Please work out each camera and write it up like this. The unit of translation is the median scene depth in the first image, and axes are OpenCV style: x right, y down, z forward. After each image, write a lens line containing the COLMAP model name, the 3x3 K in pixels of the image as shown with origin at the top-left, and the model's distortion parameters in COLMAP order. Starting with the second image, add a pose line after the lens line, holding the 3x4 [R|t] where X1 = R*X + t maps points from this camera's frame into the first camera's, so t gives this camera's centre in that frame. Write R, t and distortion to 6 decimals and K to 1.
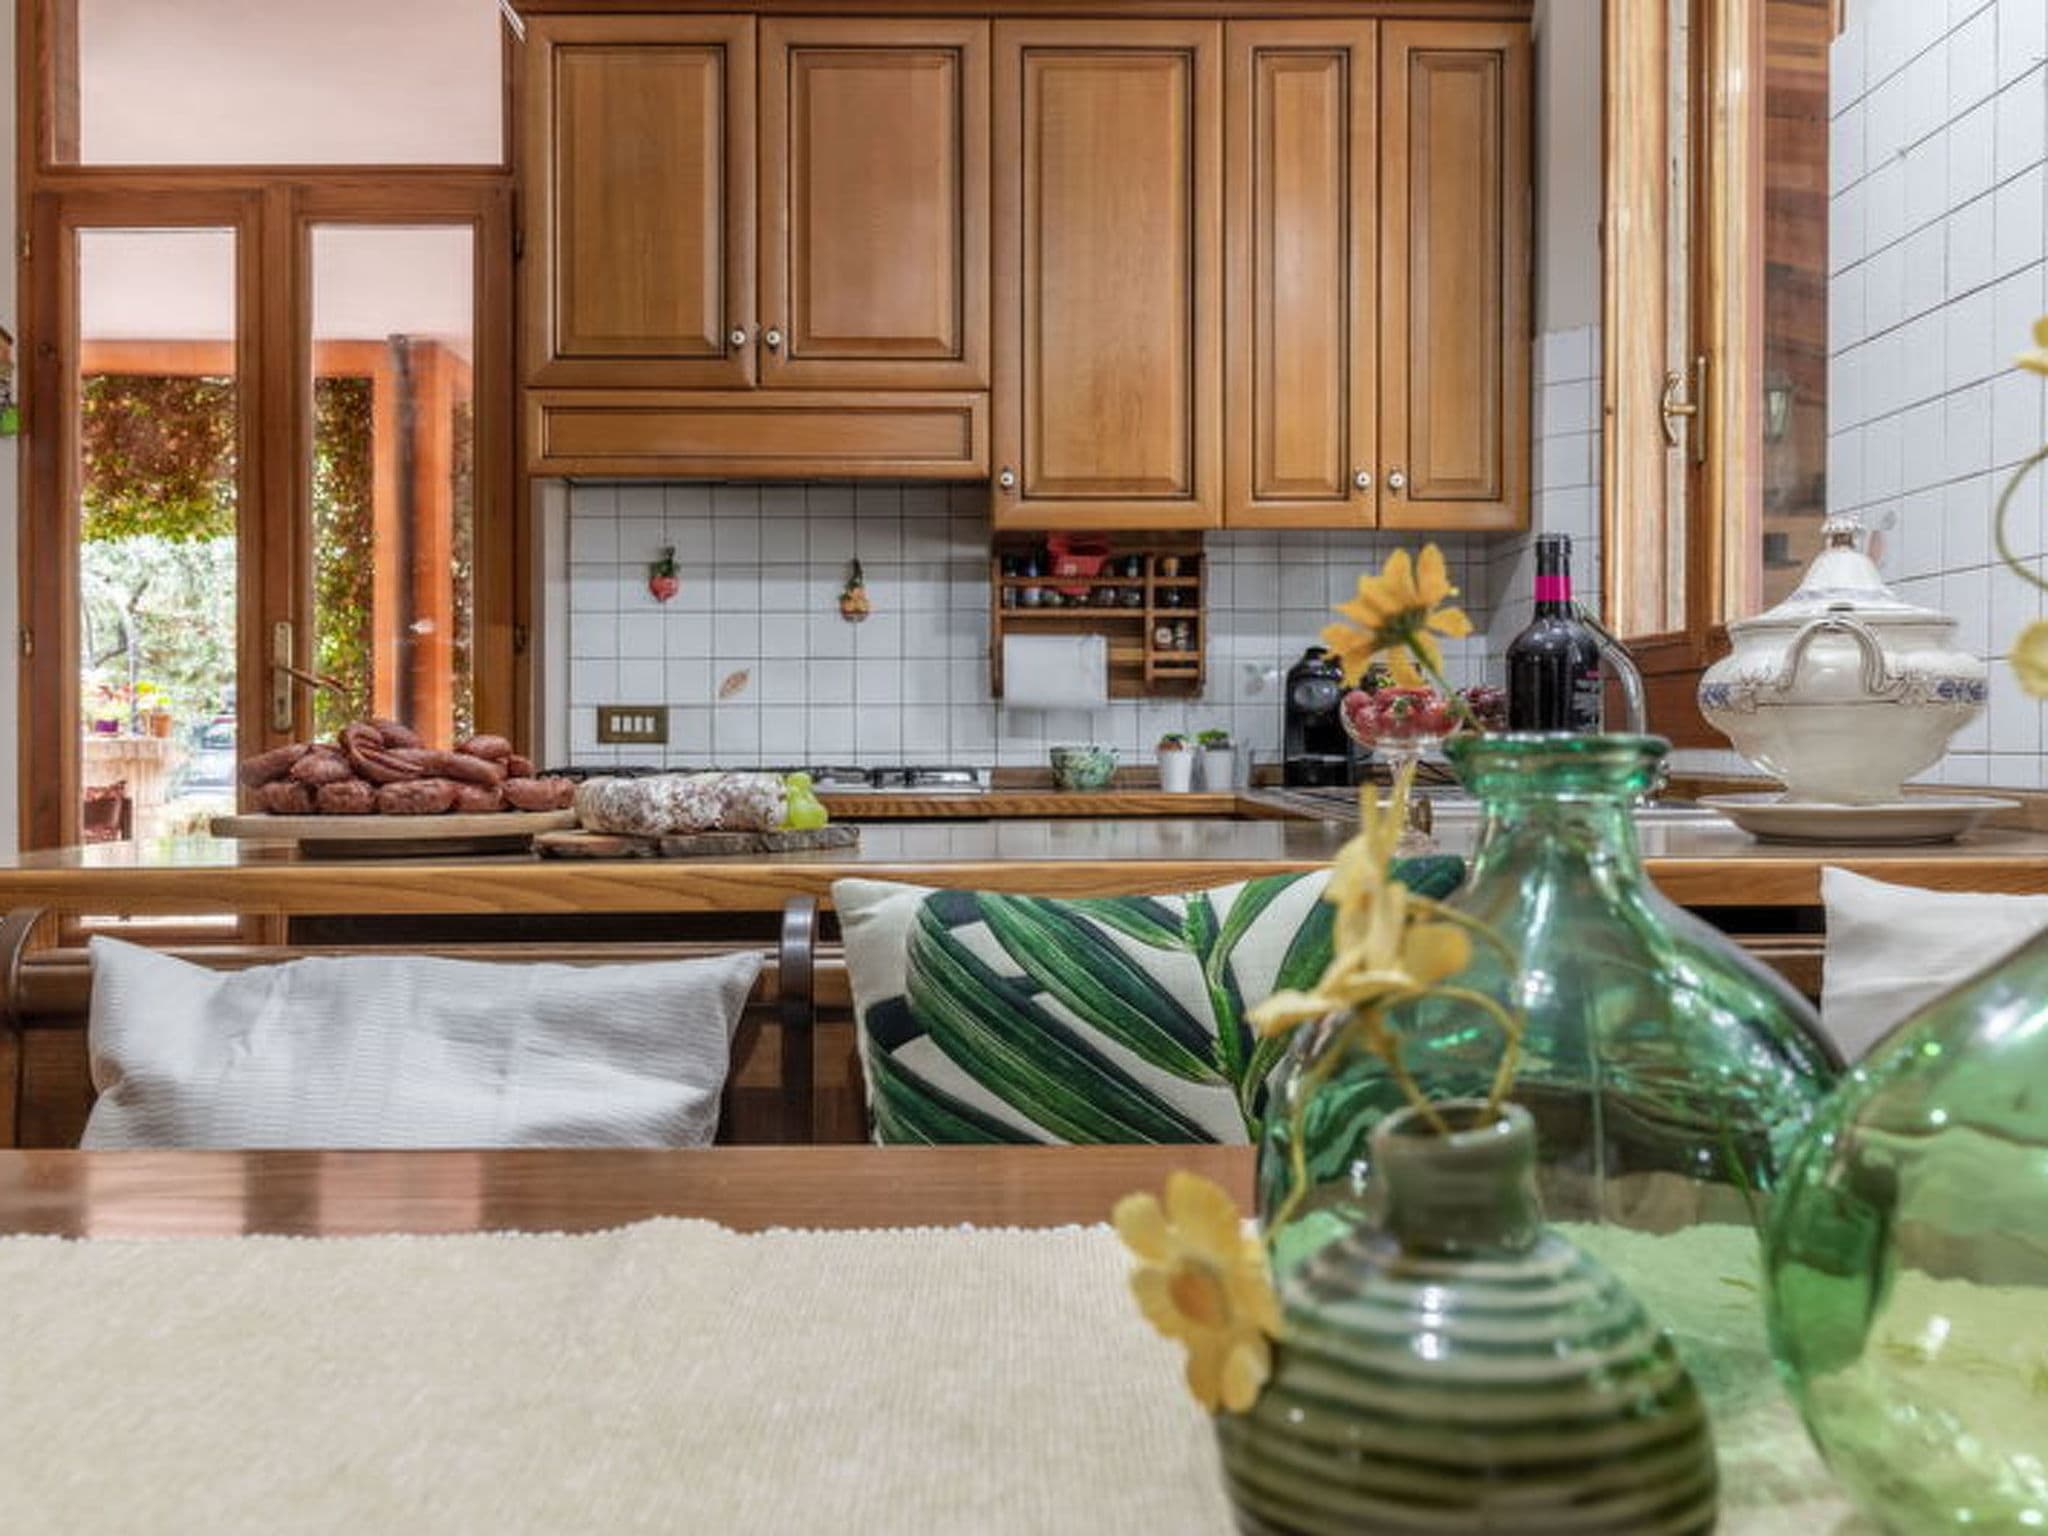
lens RADIAL K [[1960.2, 0, 1024.0], [0, 1960.2, 768.0], [0, 0, 1]] dist [-0.005561, -0.008852]
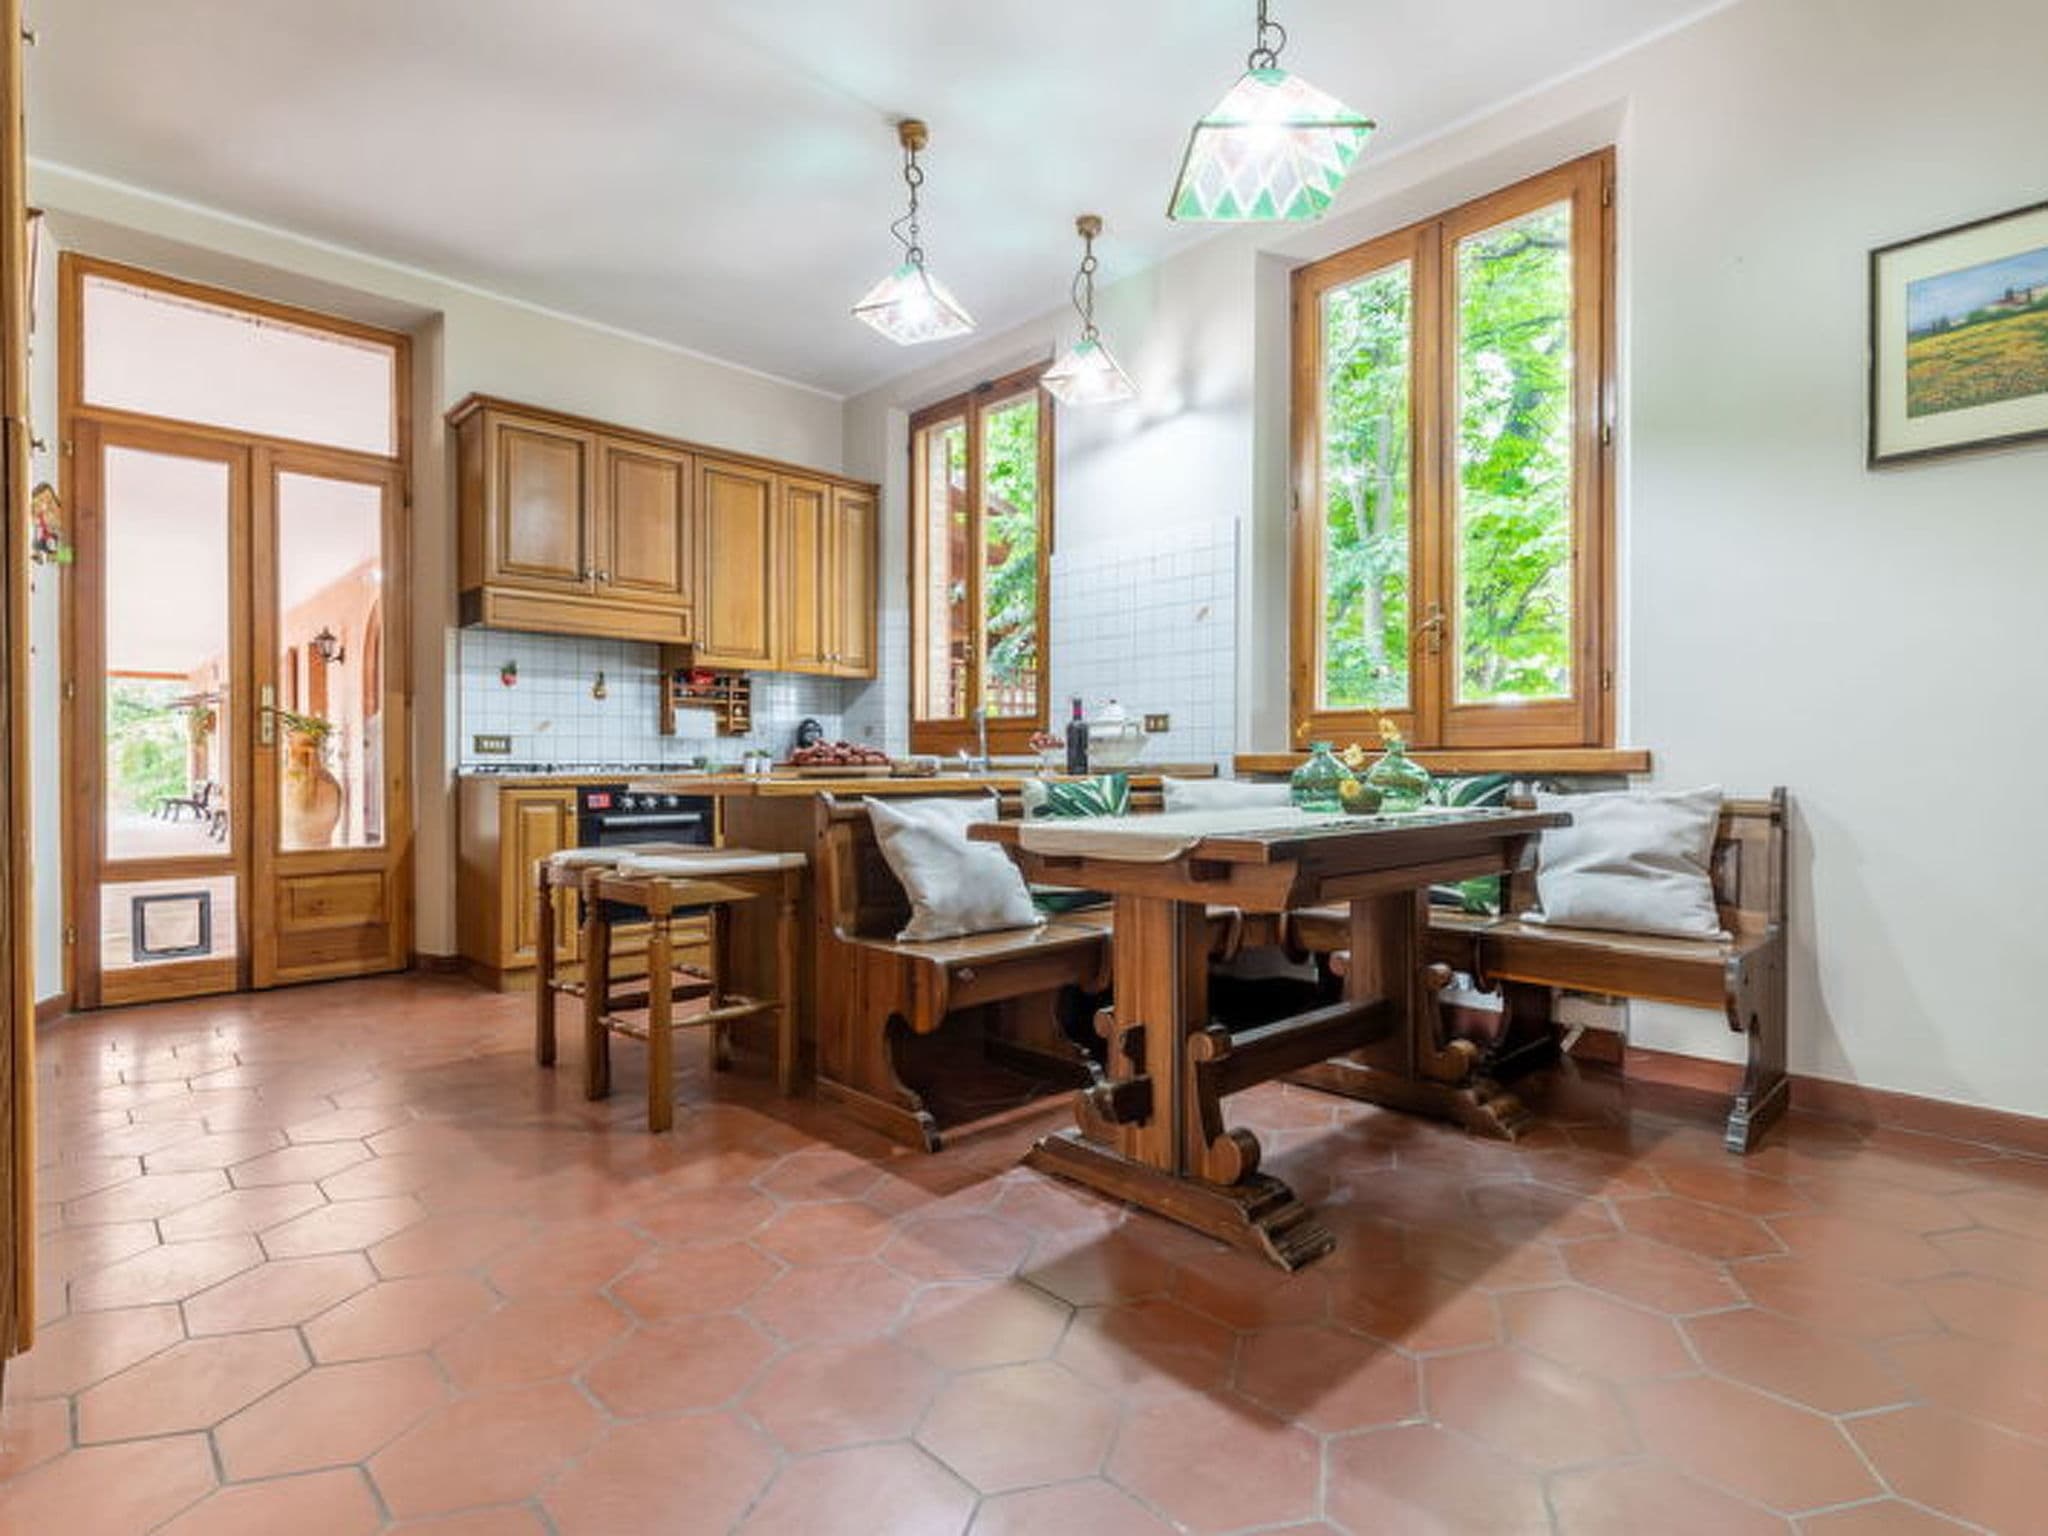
lens RADIAL K [[1041.7, 0, 1076.0], [0, 1041.7, 770.4], [0, 0, 1]] dist [0.003572, -0.001504]
pose [[0.718200, -0.002289, 0.695833, -0.528771], [0.008819, 0.999944, -0.005813, 0.017663], [-0.695781, 0.010311, 0.718180, -0.231661]]
